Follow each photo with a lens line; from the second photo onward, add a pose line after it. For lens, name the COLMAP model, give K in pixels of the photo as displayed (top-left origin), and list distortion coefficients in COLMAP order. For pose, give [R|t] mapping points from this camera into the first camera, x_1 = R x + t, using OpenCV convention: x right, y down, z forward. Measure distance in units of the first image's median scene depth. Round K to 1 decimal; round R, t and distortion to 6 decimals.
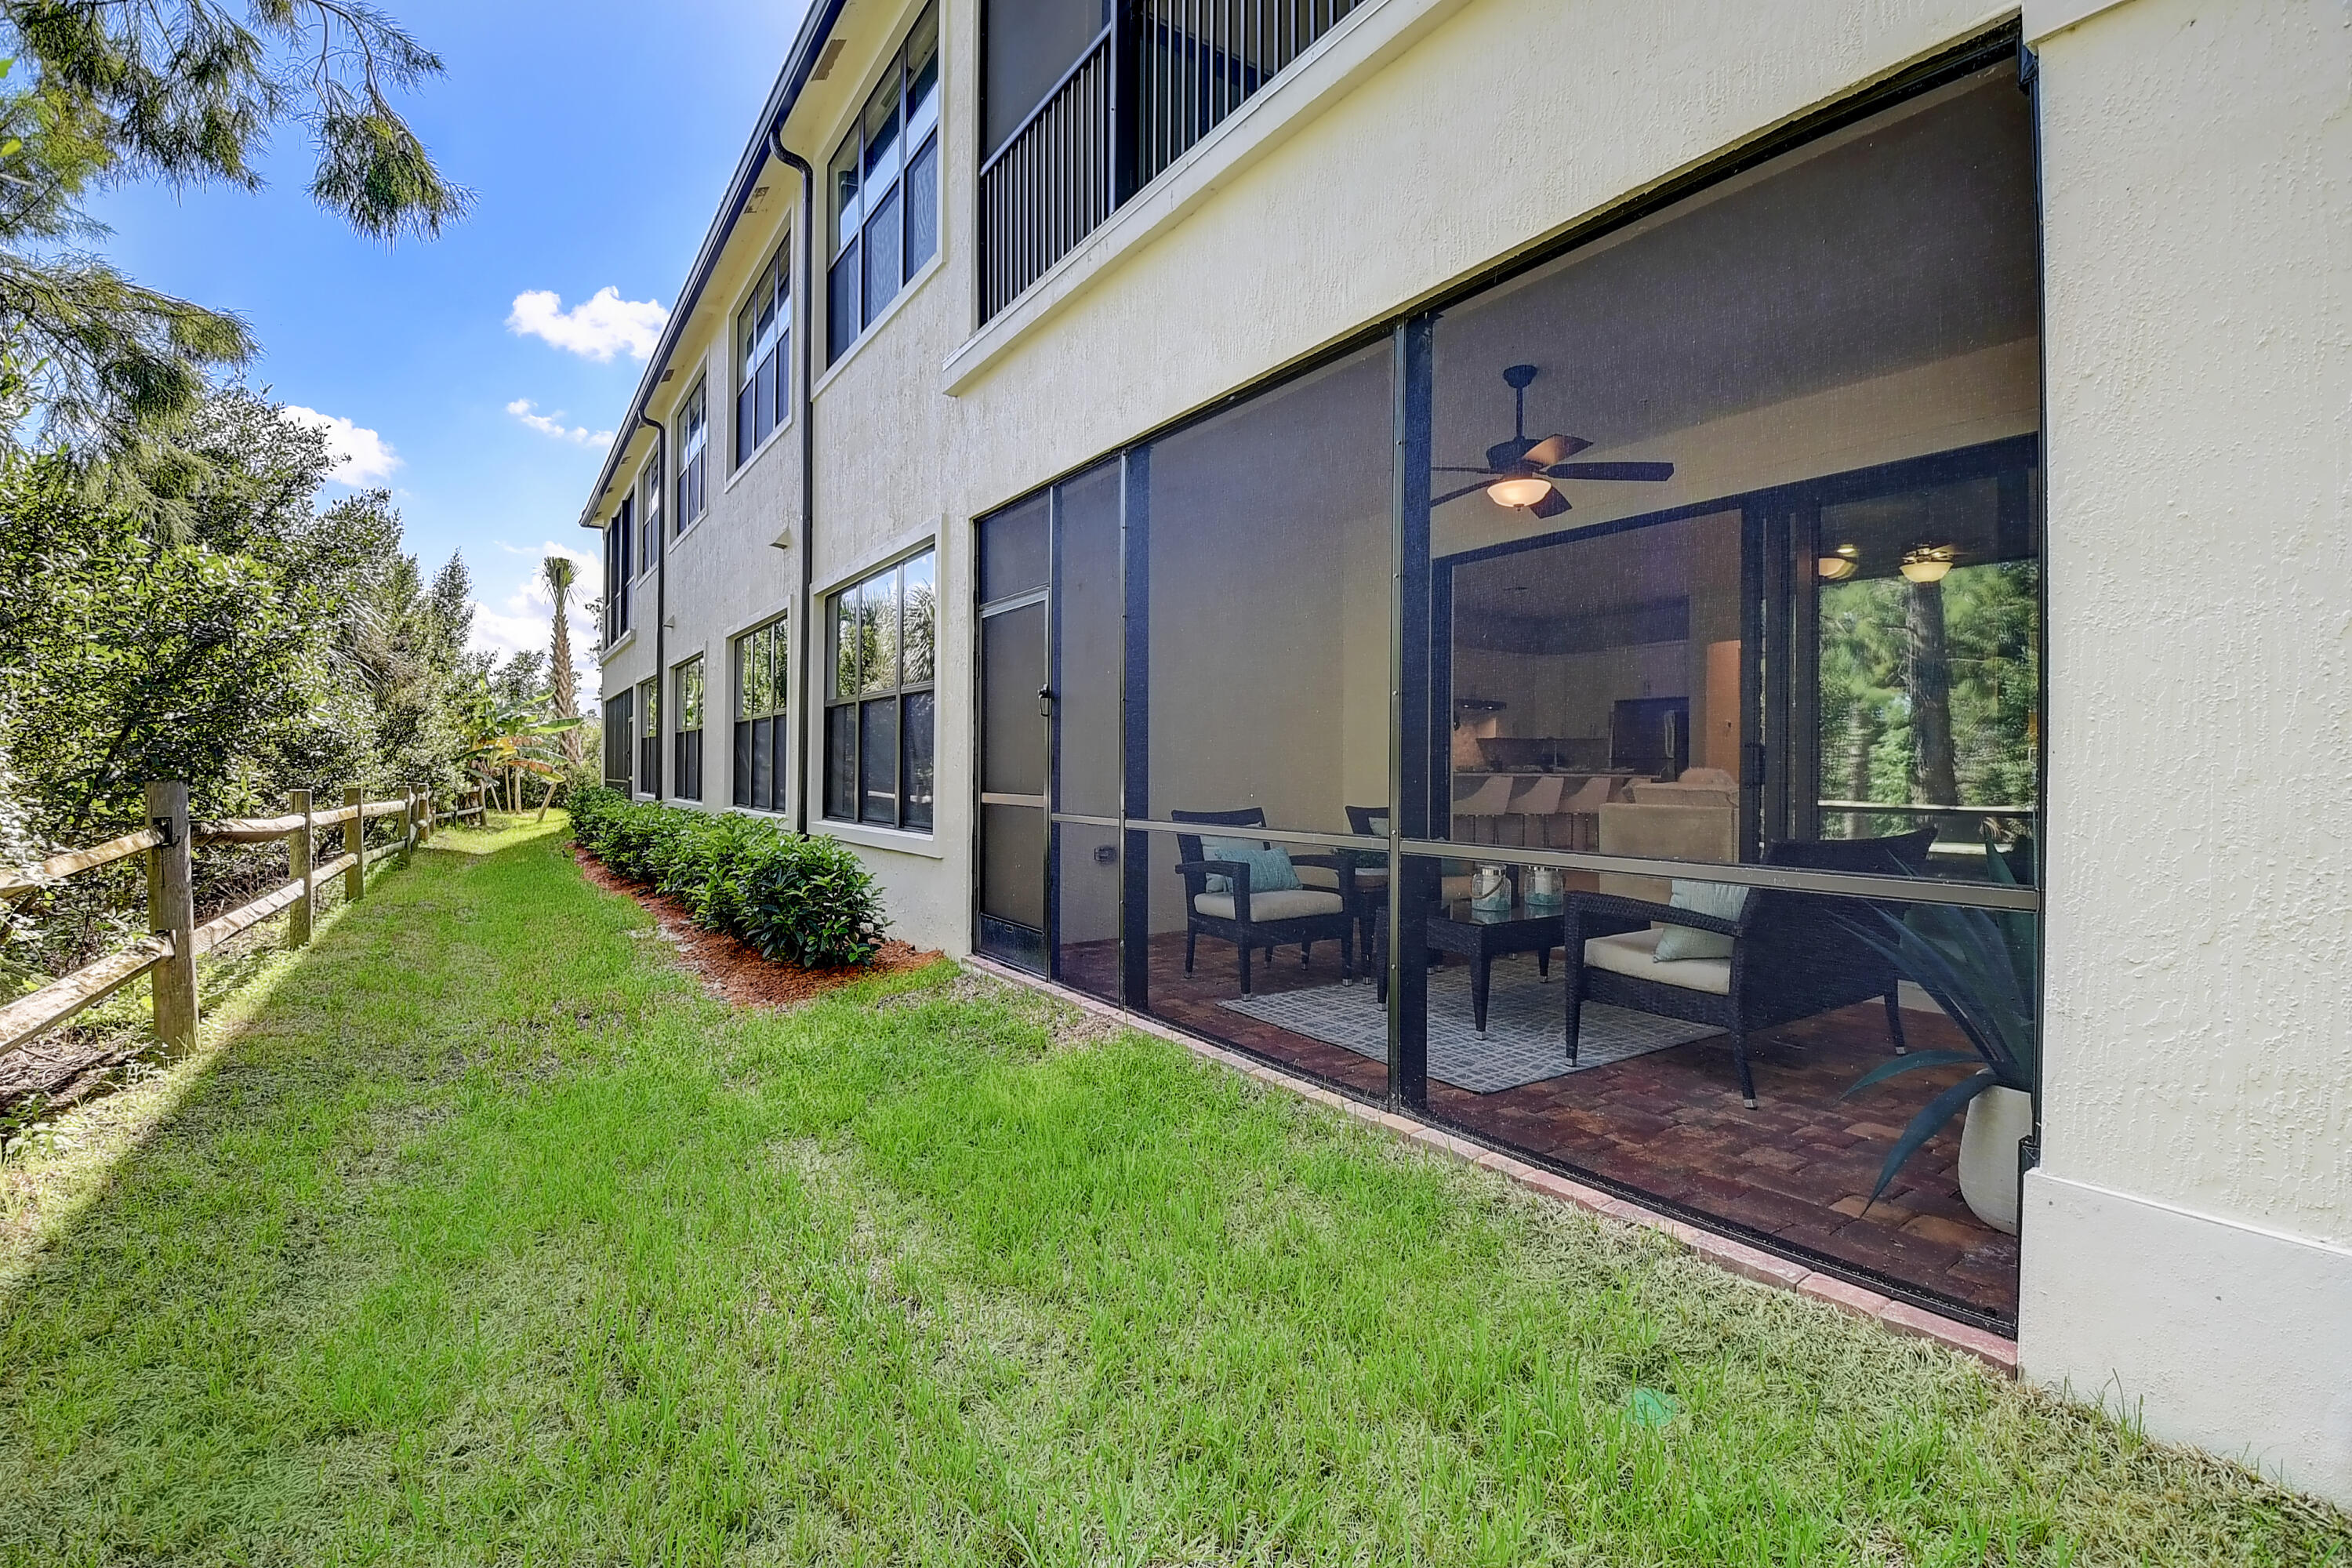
lens RADIAL K [[1048.3, 0, 1186.6], [0, 1048.3, 777.1], [0, 0, 1]] dist [-0.000243, -0.013926]
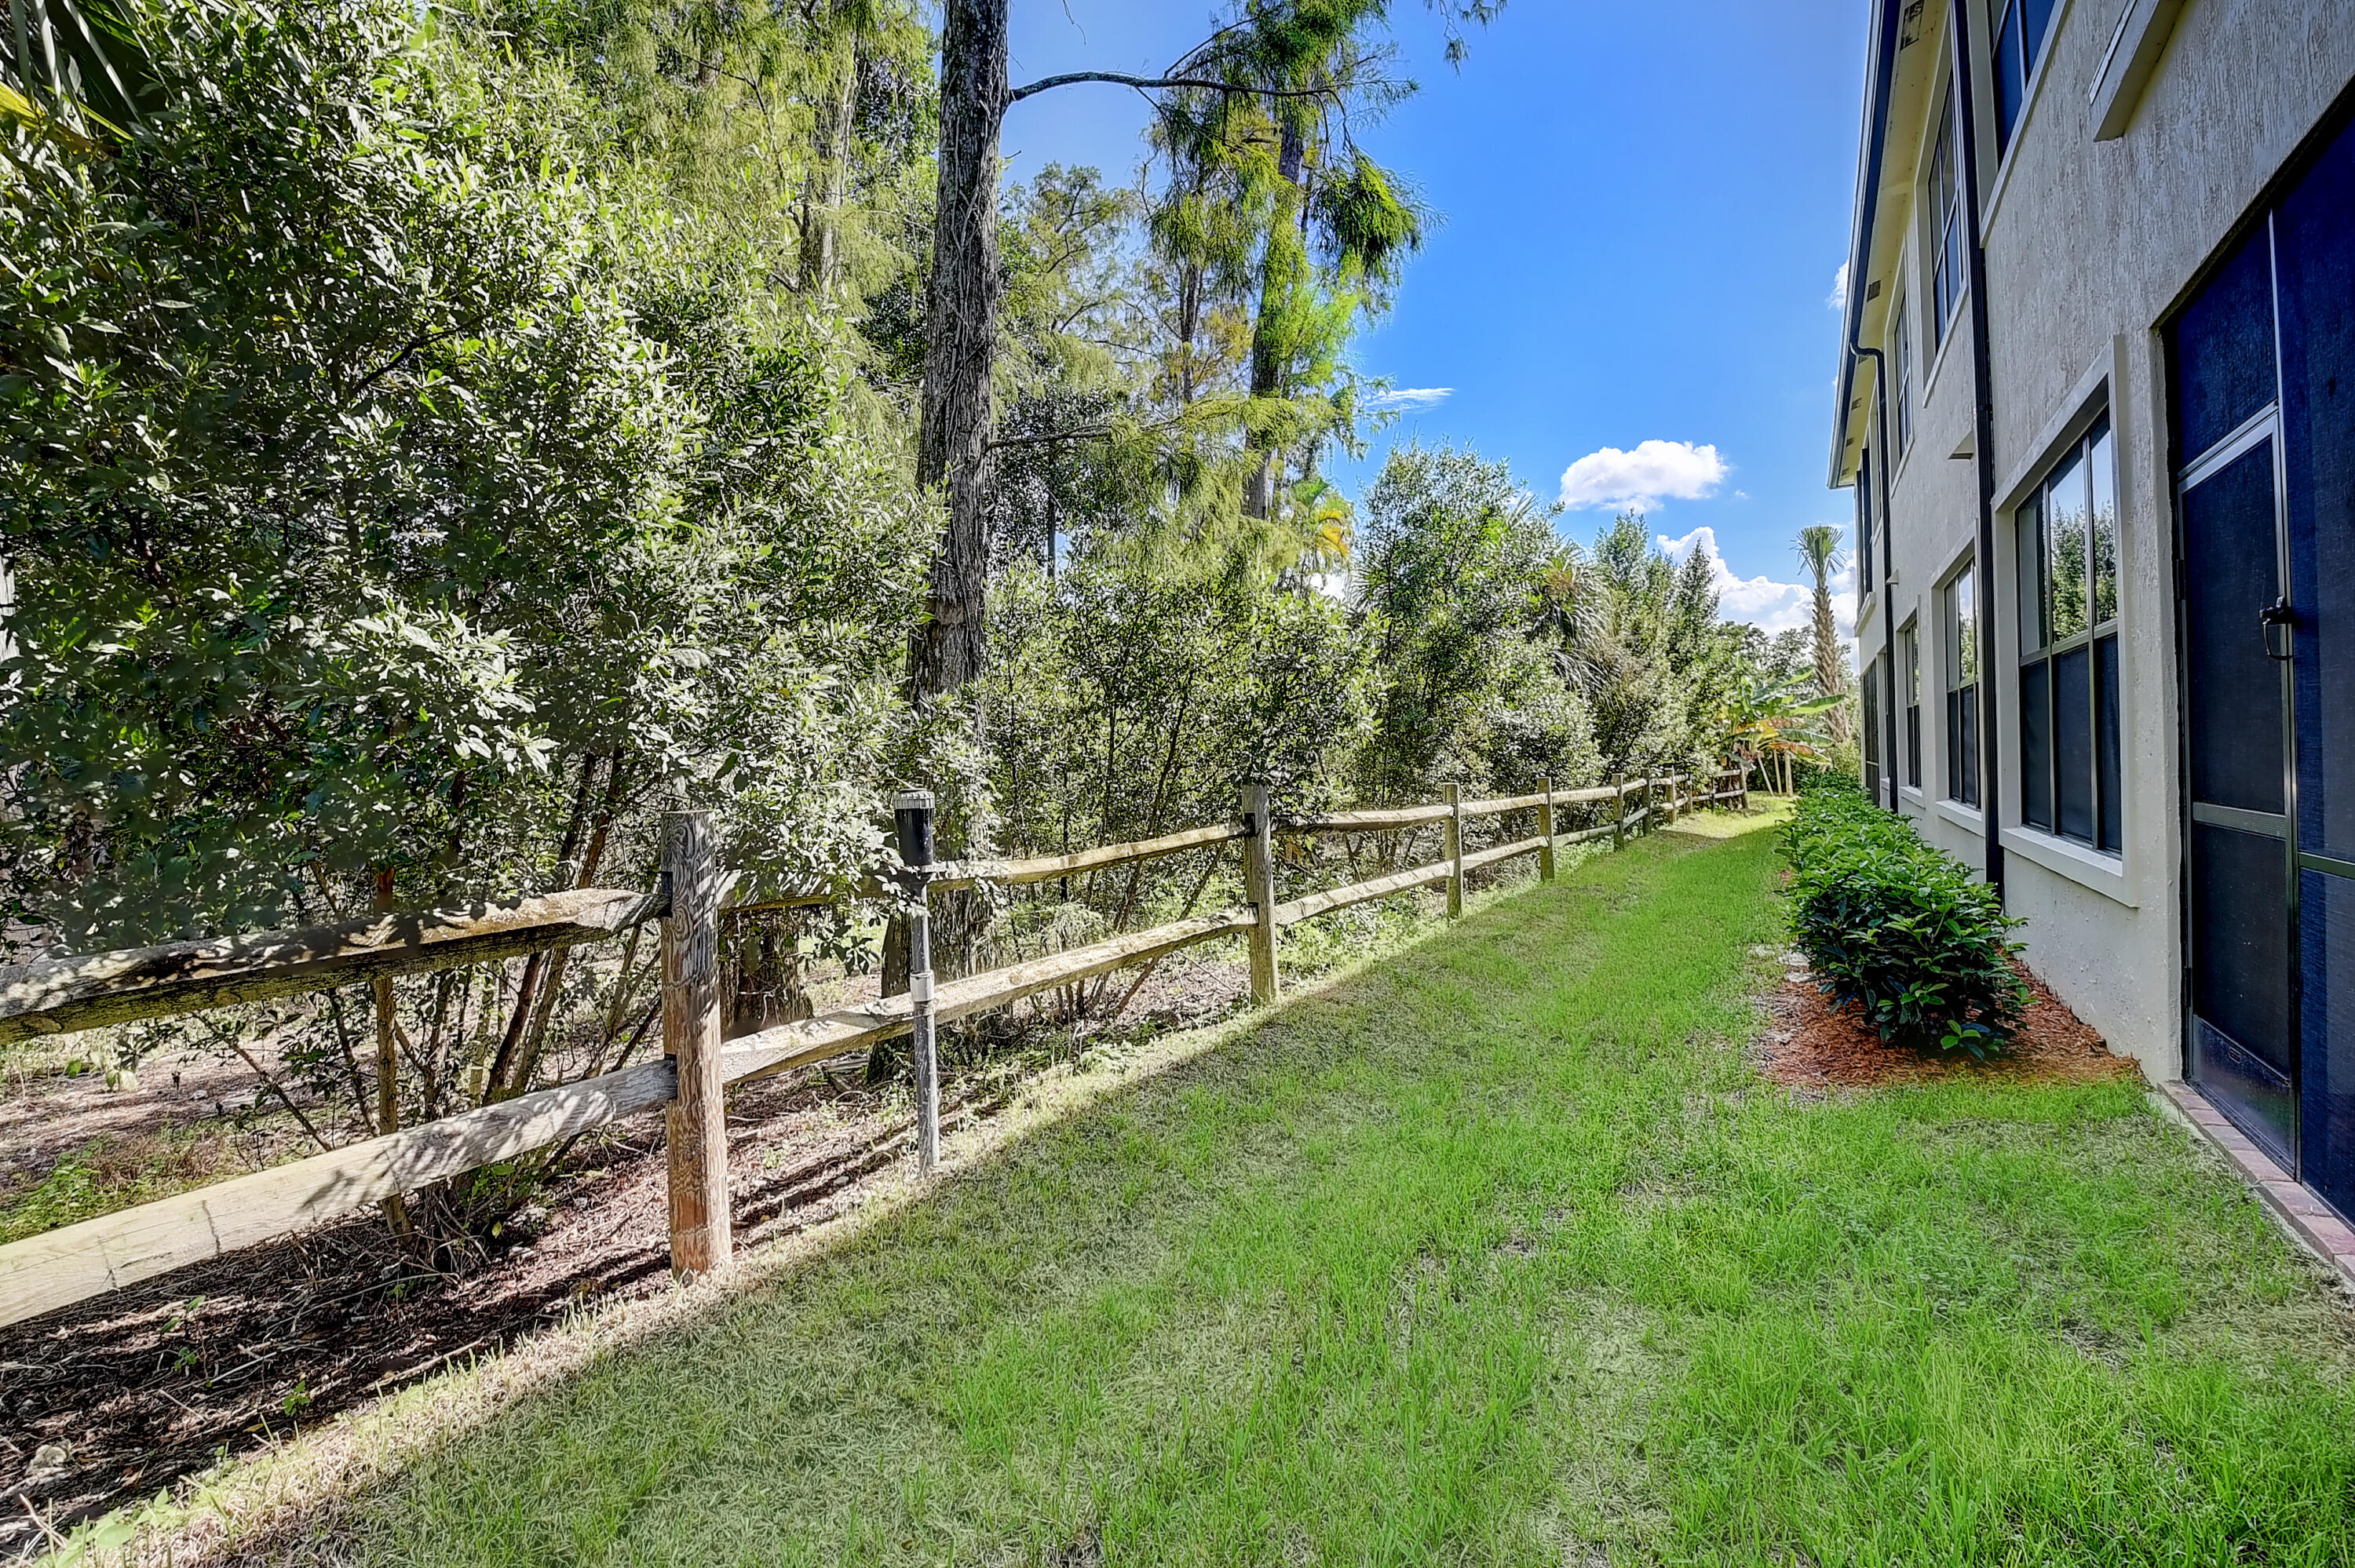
lens RADIAL K [[1043.9, 0, 1160.1], [0, 1043.9, 756.9], [0, 0, 1]] dist [0.014749, -0.024940]
pose [[0.403724, -0.014639, -0.914764, 0.071598], [0.016478, 0.999826, -0.008727, -0.010603], [0.914733, -0.011550, 0.403895, 0.211450]]
